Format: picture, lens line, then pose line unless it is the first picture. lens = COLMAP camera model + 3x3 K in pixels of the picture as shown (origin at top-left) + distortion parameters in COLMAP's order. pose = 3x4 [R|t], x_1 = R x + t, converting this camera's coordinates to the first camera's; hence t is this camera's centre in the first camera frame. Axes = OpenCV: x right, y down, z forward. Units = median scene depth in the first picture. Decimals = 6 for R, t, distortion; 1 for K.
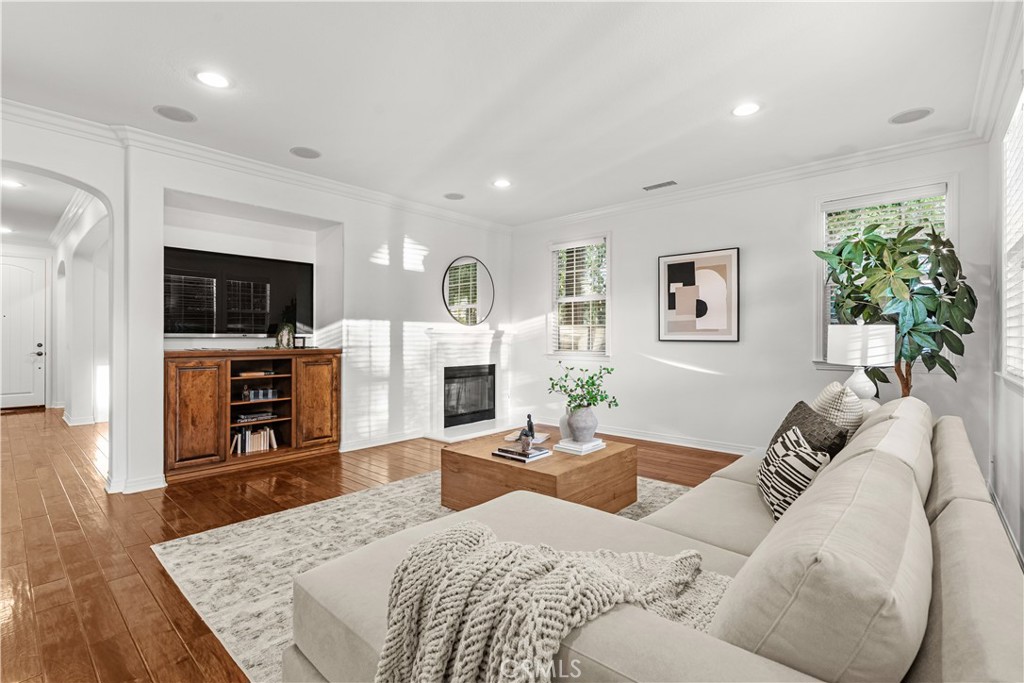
lens RADIAL K [[468.0, 0, 513.3], [0, 468.0, 337.2], [0, 0, 1]] dist [-0.000606, -0.000327]
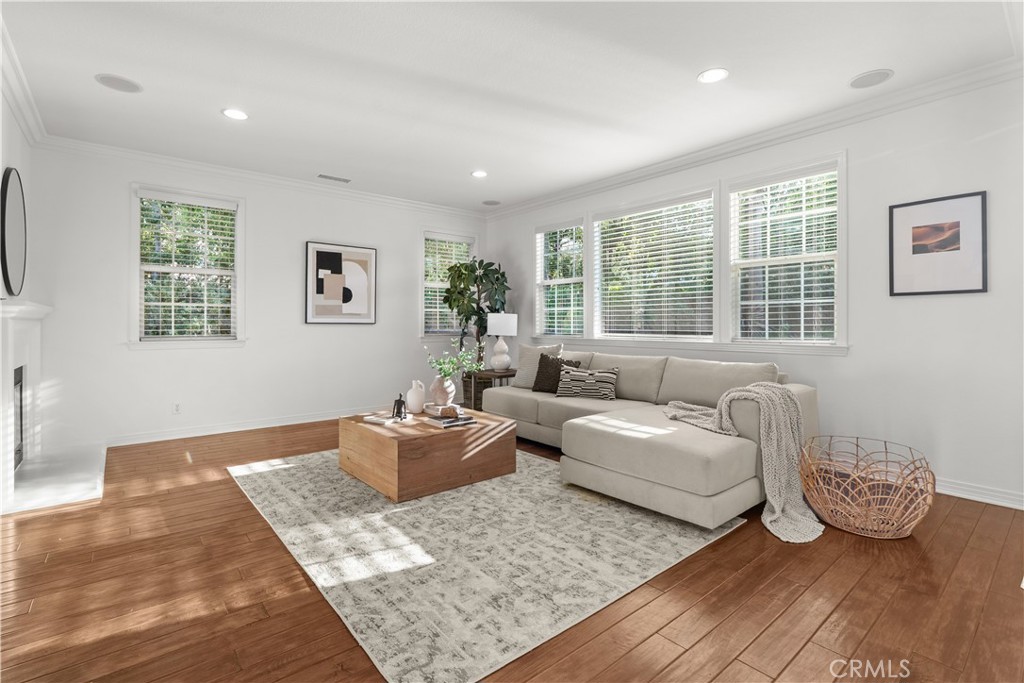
lens RADIAL K [[468.0, 0, 506.3], [0, 468.0, 319.1], [0, 0, 1]] dist [-0.000606, -0.000327]
pose [[0.161006, 0.007993, 0.986921, -0.712057], [0.002211, 0.999962, -0.008460, 0.008773], [-0.986951, 0.003544, 0.160983, 0.456992]]
